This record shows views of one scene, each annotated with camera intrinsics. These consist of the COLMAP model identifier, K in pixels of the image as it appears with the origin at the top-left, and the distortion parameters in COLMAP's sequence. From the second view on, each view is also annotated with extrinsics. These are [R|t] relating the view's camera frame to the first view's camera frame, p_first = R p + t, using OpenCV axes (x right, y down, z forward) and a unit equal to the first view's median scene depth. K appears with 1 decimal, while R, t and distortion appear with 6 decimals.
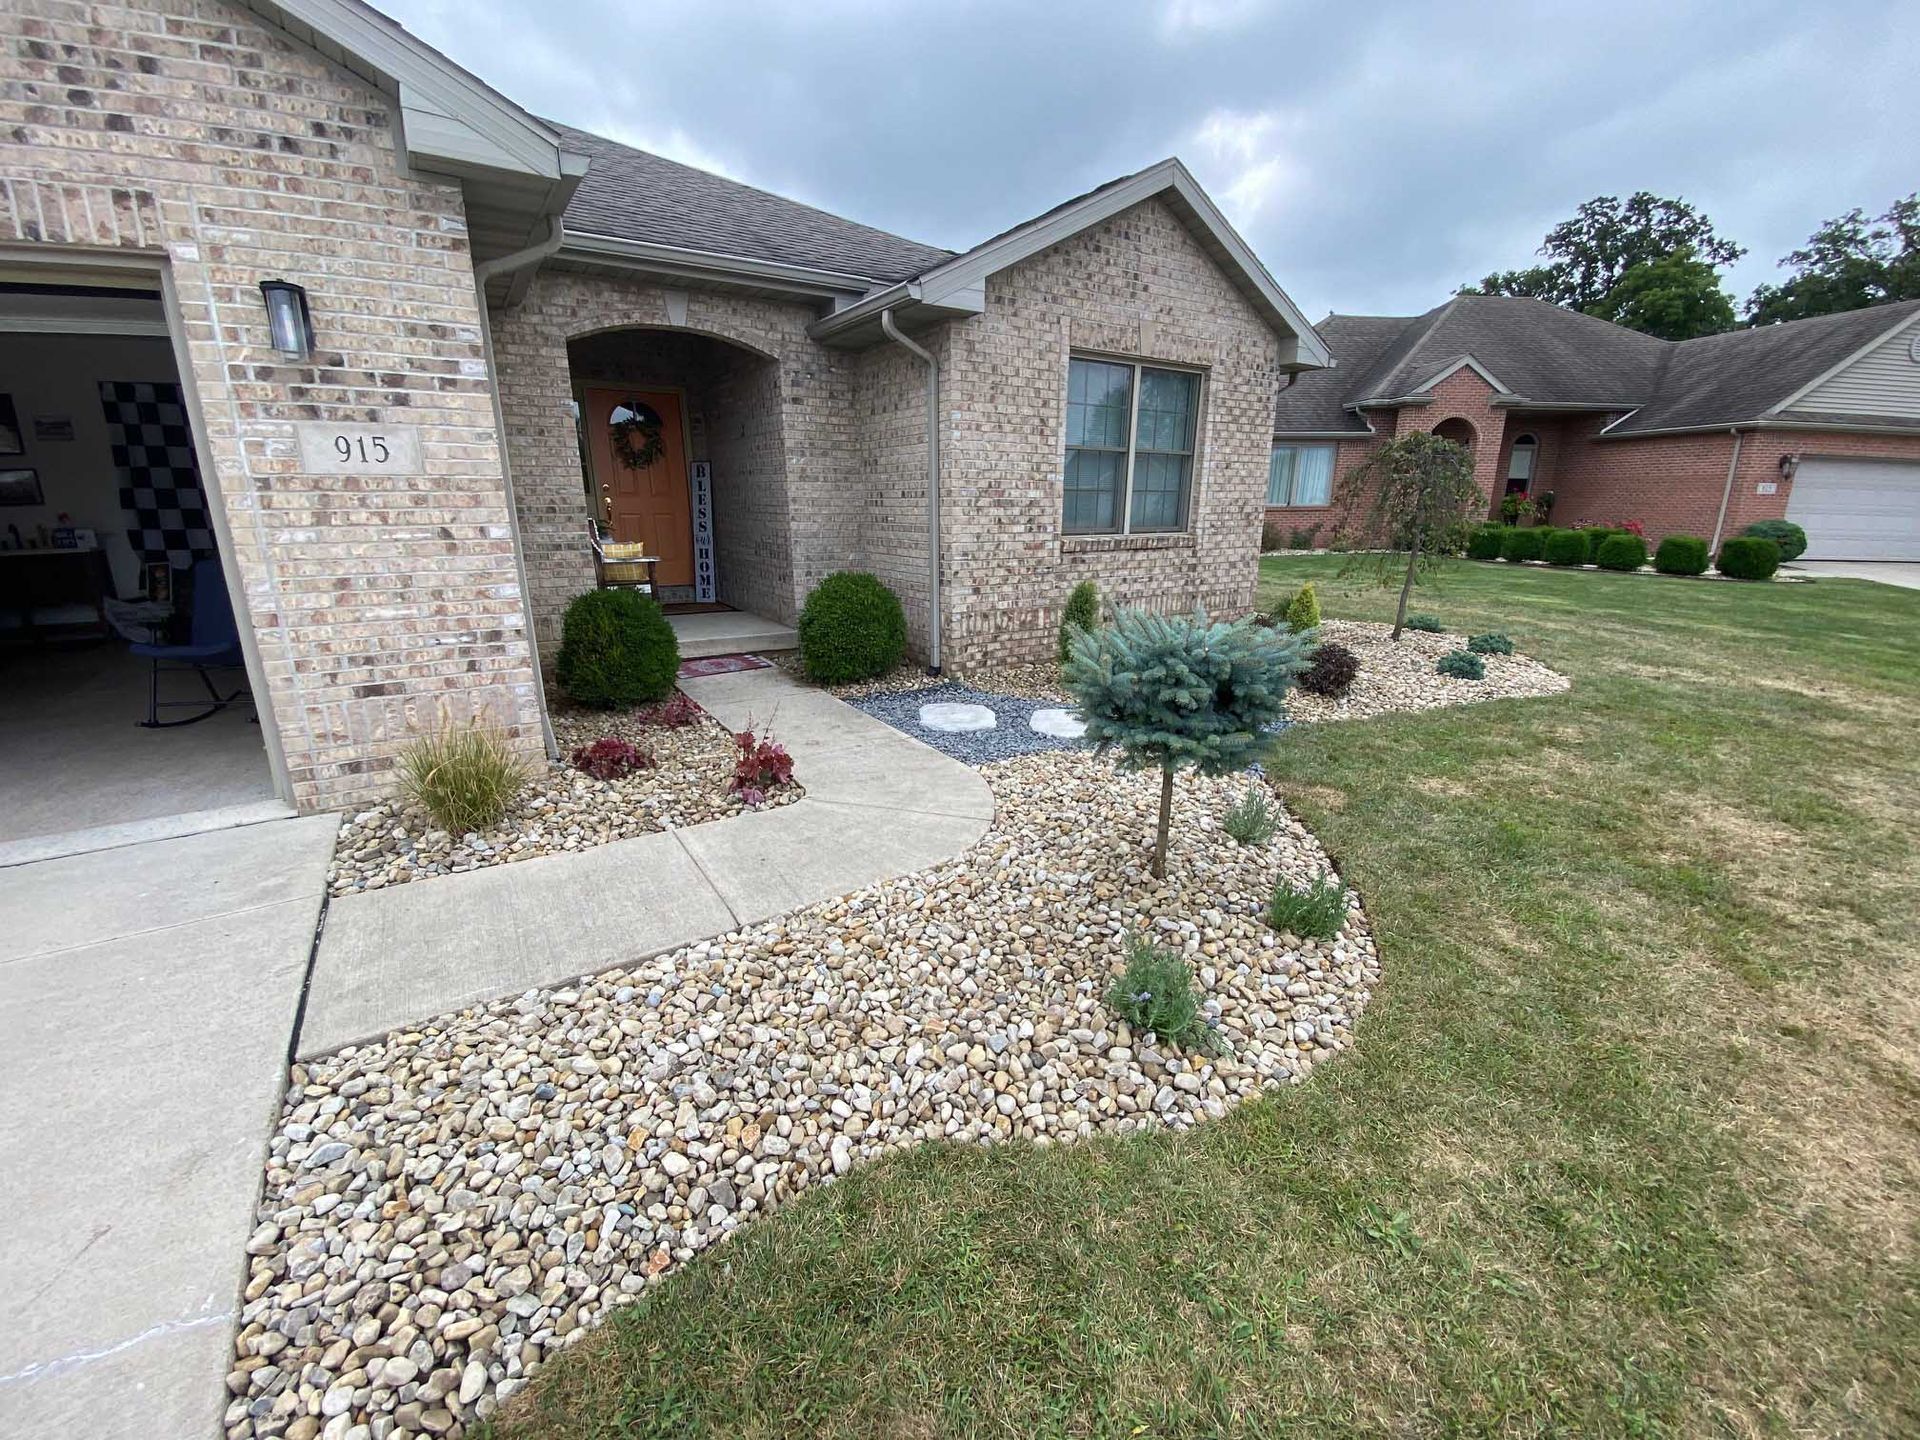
lens RADIAL K [[818.3, 0, 963.1], [0, 818.3, 717.7], [0, 0, 1]] dist [0.025112, -0.000610]
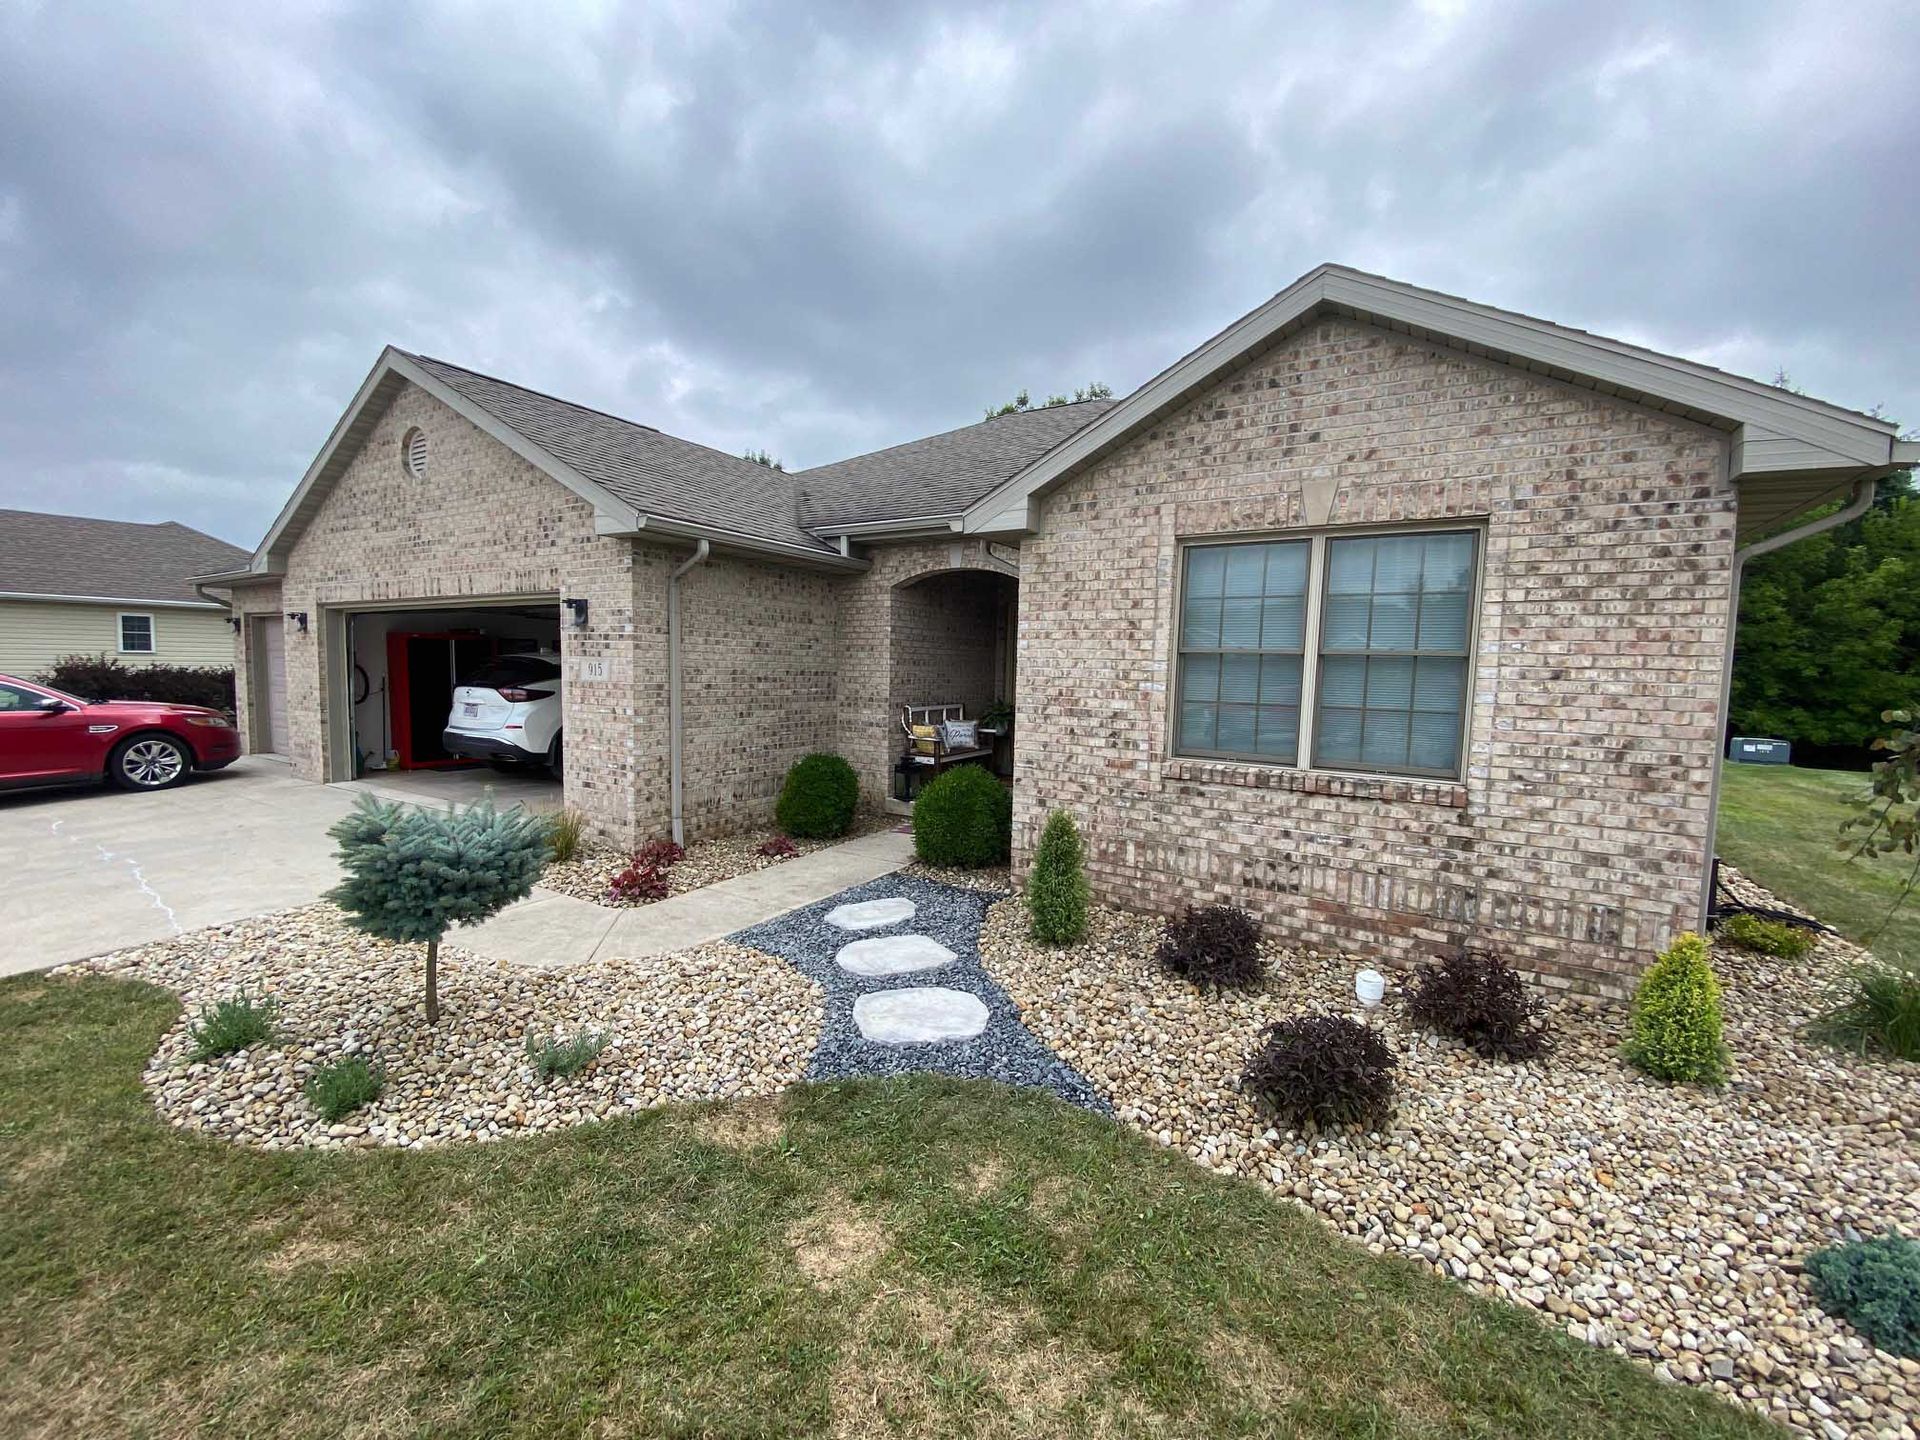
lens RADIAL K [[754.2, 0, 956.0], [0, 754.2, 712.9], [0, 0, 1]] dist [0.048810, -0.000243]
pose [[0.428320, 0.066335, -0.901189, 0.723679], [-0.252029, 0.966496, -0.048643, -0.184360], [0.867769, 0.247960, 0.430688, 0.517052]]
